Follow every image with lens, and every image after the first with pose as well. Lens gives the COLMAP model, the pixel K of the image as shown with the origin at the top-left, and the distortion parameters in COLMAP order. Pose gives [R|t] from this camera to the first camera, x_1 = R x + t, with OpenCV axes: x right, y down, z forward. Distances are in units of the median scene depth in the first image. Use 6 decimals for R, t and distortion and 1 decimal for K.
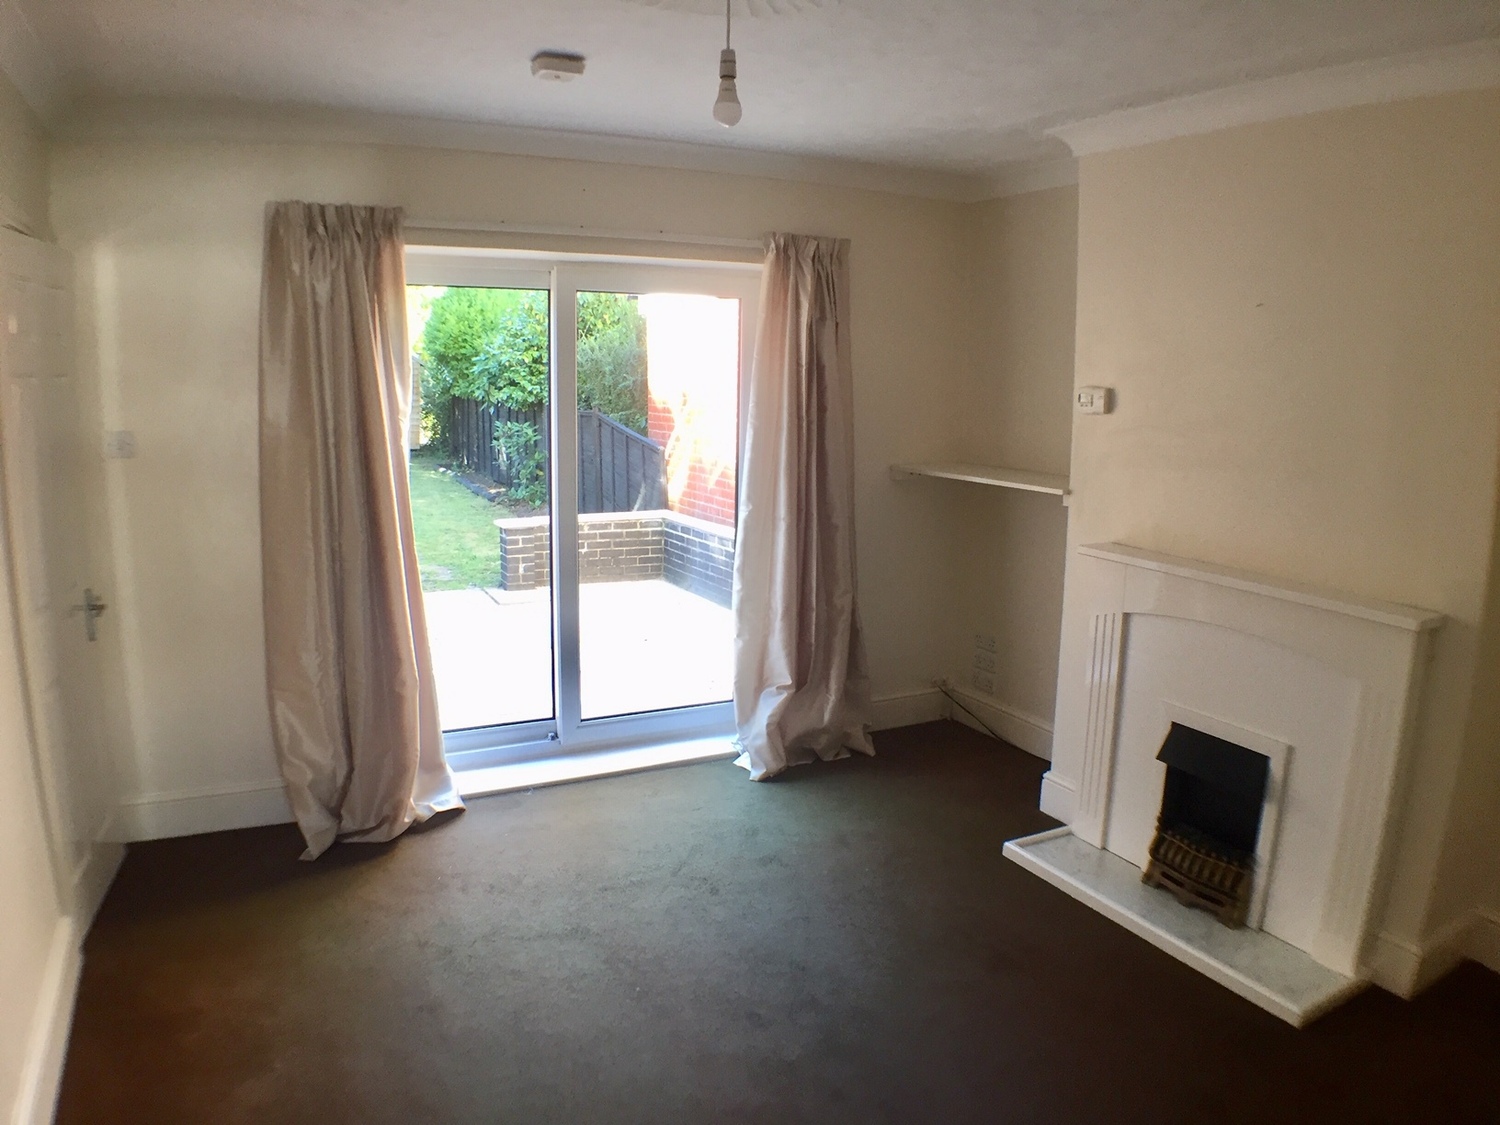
lens RADIAL K [[1042.1, 0, 750.0], [0, 1042.1, 562.5], [0, 0, 1]] dist [-0.115588, -0.000156]
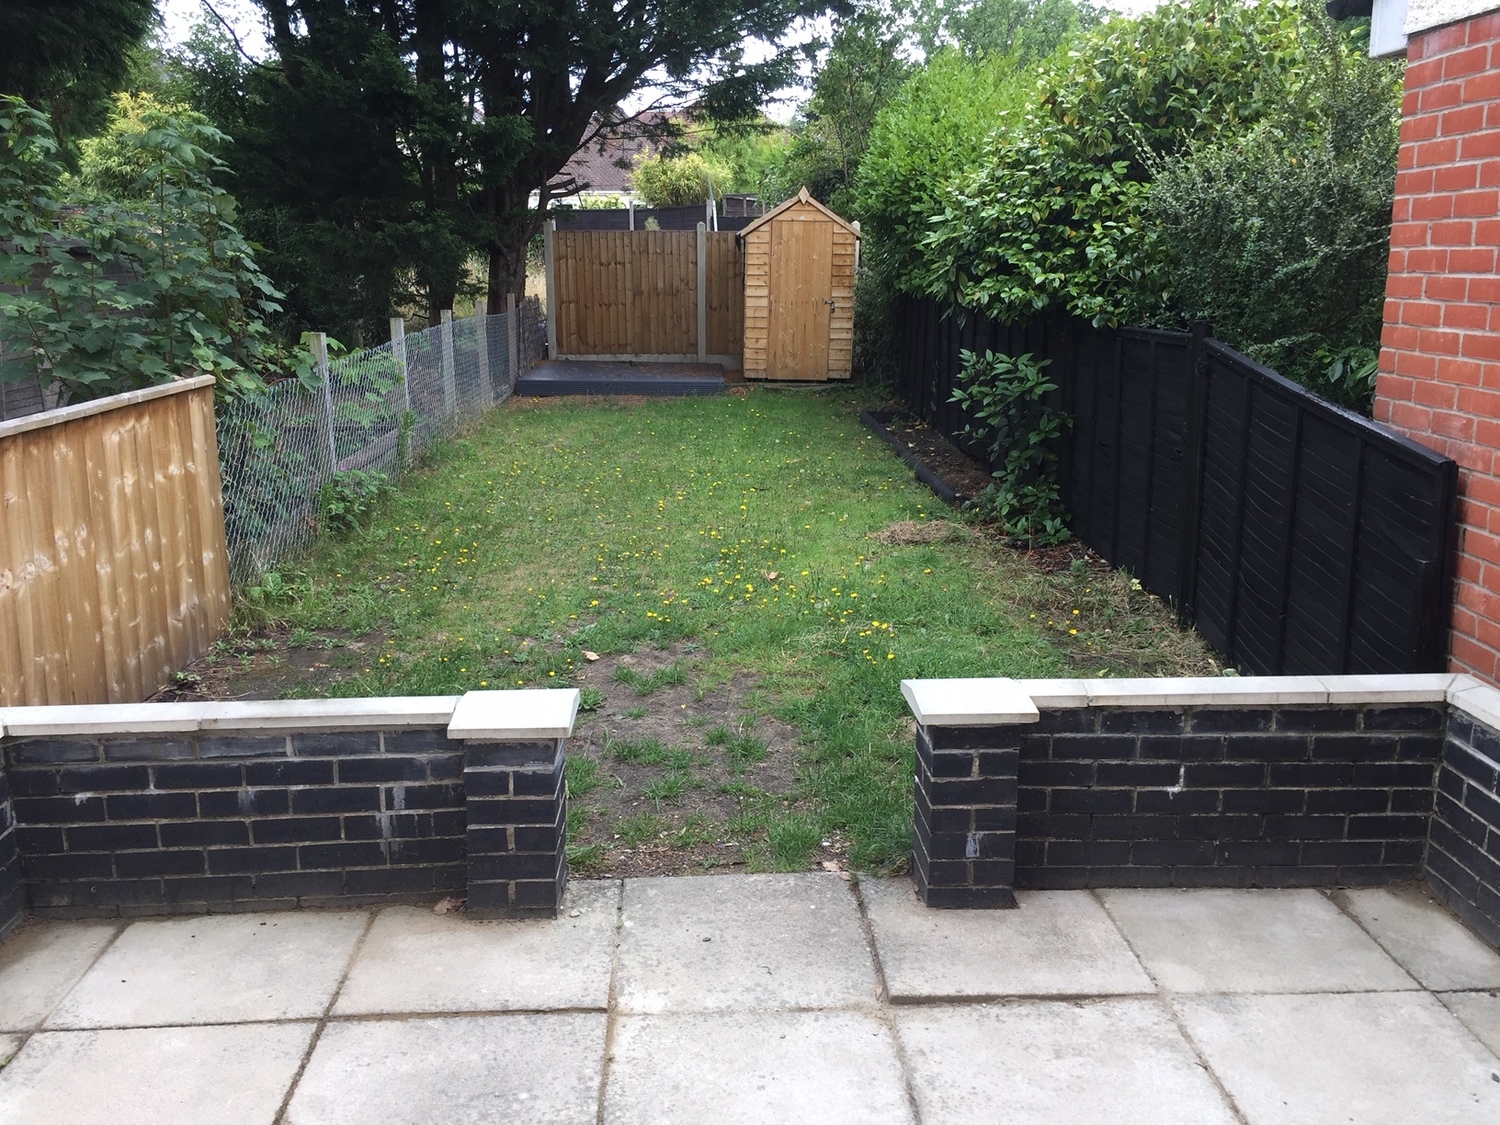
lens RADIAL K [[1301.1, 0, 750.0], [0, 1301.1, 562.5], [0, 0, 1]] dist [0.009598, -0.001356]
pose [[0.912591, 0.079726, -0.401027, -0.087145], [-0.060864, 0.996366, 0.059577, -0.068541], [0.404319, -0.029961, 0.914127, 0.409550]]
